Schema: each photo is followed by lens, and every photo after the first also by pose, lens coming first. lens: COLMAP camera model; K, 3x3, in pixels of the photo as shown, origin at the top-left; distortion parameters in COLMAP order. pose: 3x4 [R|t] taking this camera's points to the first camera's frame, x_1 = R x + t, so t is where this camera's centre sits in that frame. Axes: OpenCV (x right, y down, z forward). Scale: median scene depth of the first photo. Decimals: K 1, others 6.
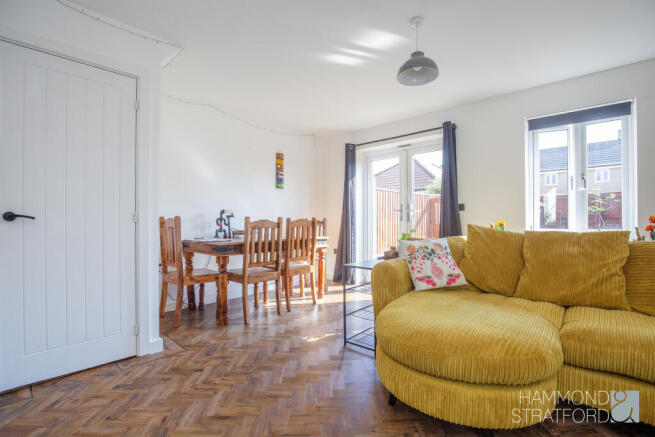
lens RADIAL K [[302.2, 0, 328.4], [0, 302.2, 217.2], [0, 0, 1]] dist [0.001096, -0.000629]
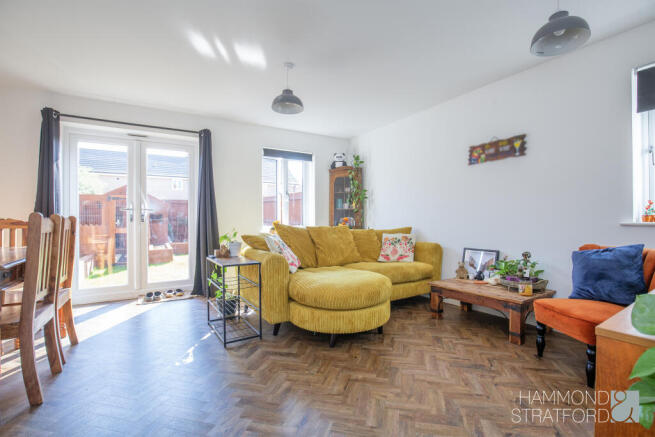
lens RADIAL K [[302.2, 0, 328.5], [0, 302.2, 220.1], [0, 0, 1]] dist [0.001096, -0.000629]
pose [[0.309752, -0.000559, 0.950817, -0.488952], [-0.005212, 0.999984, 0.002285, 0.004182], [-0.950803, -0.005663, 0.309744, 0.242432]]
